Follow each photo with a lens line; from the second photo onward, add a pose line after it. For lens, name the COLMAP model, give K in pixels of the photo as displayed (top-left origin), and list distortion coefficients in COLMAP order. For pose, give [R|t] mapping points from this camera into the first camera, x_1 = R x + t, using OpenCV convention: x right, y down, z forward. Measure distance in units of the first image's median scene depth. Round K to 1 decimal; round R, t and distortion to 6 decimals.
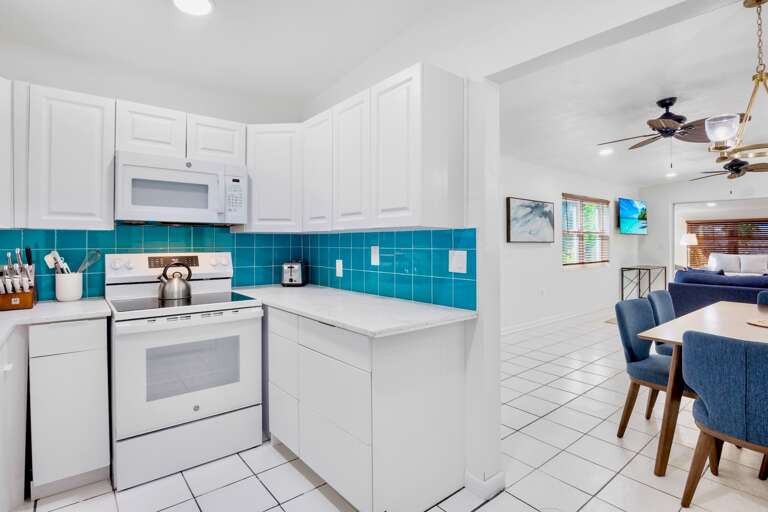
lens RADIAL K [[388.8, 0, 385.8], [0, 388.8, 242.7], [0, 0, 1]] dist [-0.011346, -0.001145]
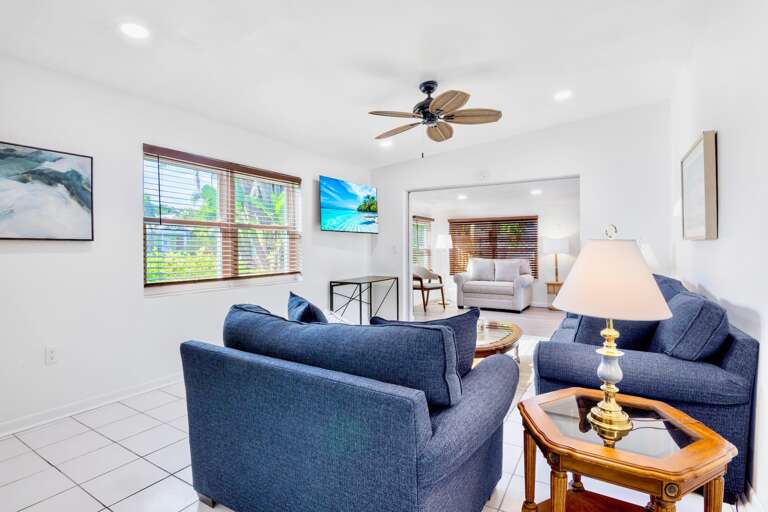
lens RADIAL K [[378.0, 0, 384.0], [0, 378.0, 256.0], [0, 0, 1]] dist [-0.014241, -0.000505]
pose [[0.939726, -0.009976, 0.341782, 0.638072], [0.002965, 0.999774, 0.021030, 0.009520], [-0.341914, -0.018749, 0.939544, 0.472730]]
